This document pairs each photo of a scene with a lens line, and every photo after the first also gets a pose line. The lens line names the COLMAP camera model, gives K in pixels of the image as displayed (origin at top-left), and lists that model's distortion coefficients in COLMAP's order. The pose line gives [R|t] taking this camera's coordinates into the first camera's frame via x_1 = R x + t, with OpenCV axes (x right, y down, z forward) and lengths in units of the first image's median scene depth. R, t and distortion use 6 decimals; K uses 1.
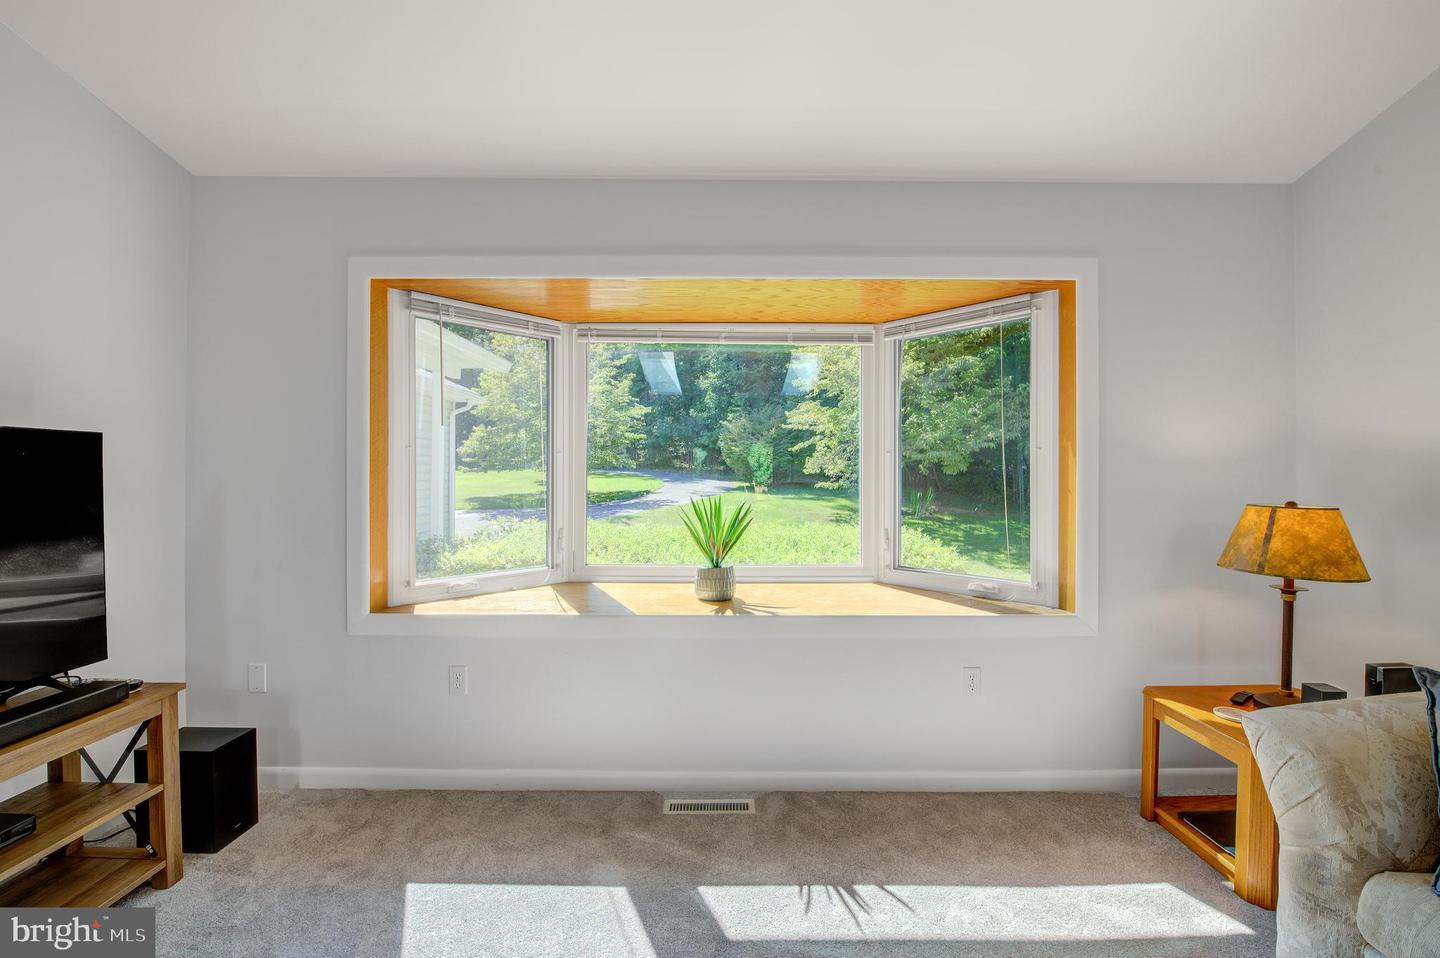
lens RADIAL K [[582.4, 0, 714.0], [0, 582.4, 476.5], [0, 0, 1]] dist [-0.017866, -0.001683]
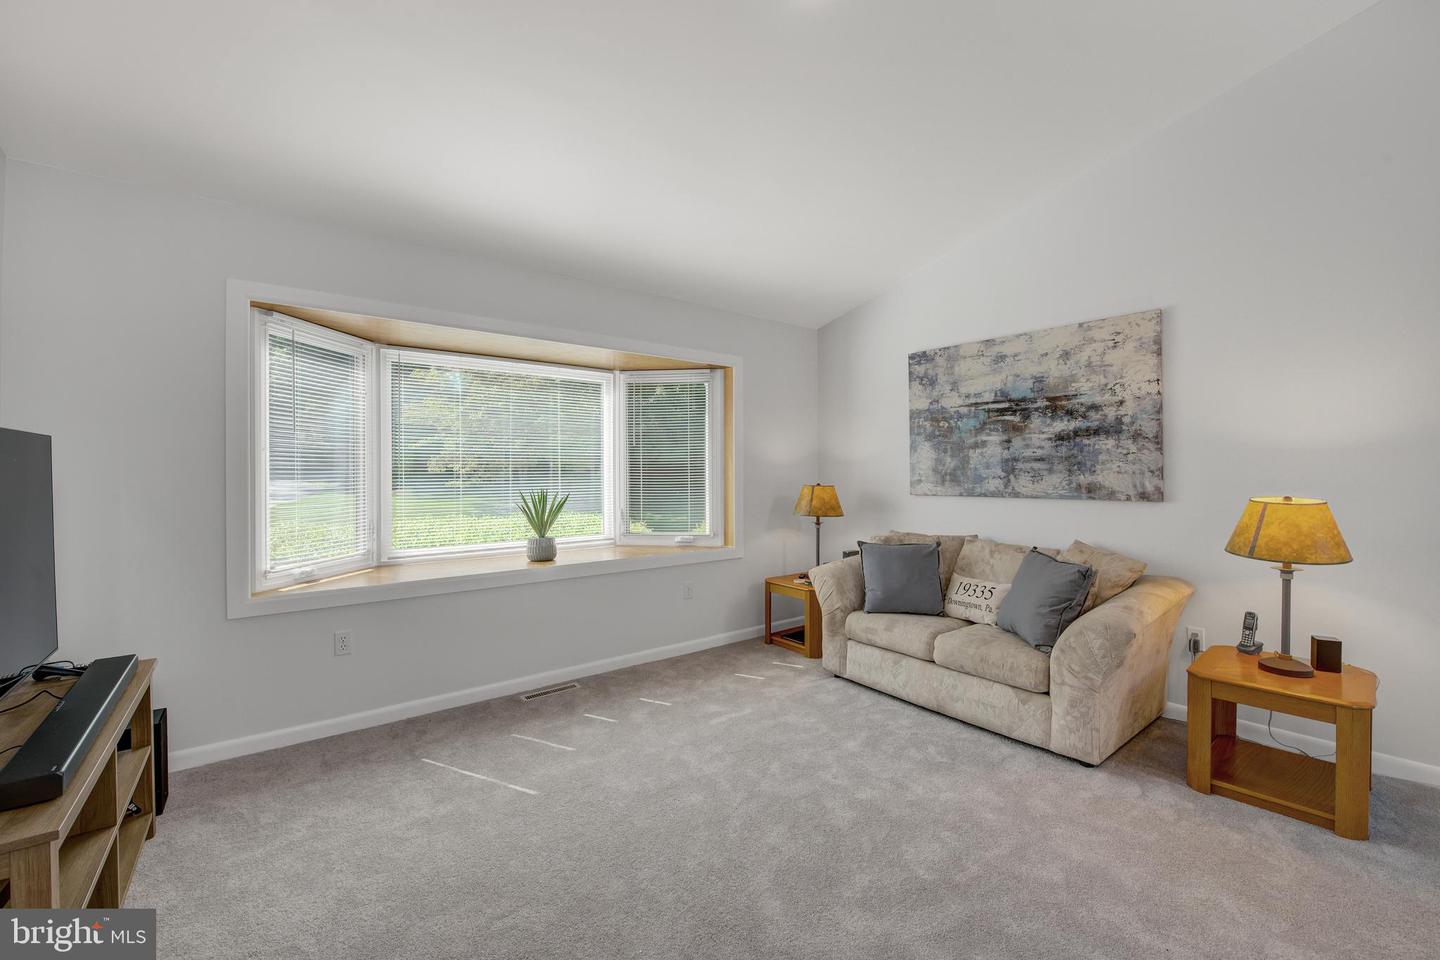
lens RADIAL K [[582.2, 0, 732.8], [0, 582.2, 477.3], [0, 0, 1]] dist [-0.020464, -0.001678]
pose [[0.775335, -0.010520, 0.631462, -0.677387], [0.007327, 0.999944, 0.007661, 0.000482], [-0.631507, -0.001313, 0.775369, -0.546466]]
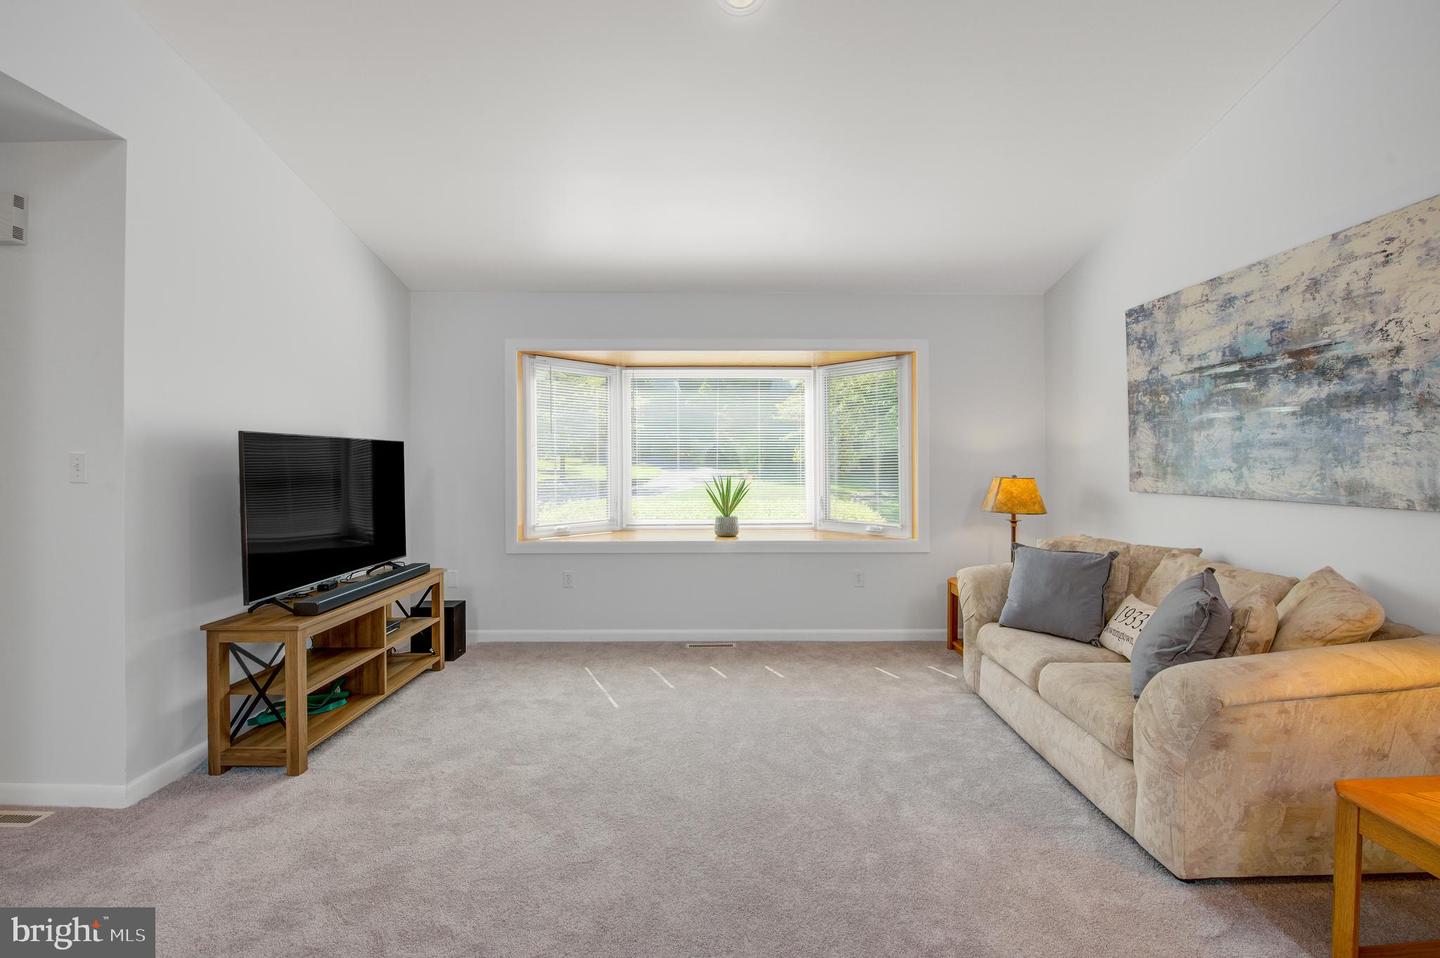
lens RADIAL K [[582.4, 0, 721.3], [0, 582.4, 464.0], [0, 0, 1]] dist [-0.017866, -0.001683]
pose [[0.999806, -0.003054, 0.019436, -0.011368], [0.003061, 0.999995, -0.000342, 0.004526], [-0.019434, 0.000401, 0.999811, -0.931516]]
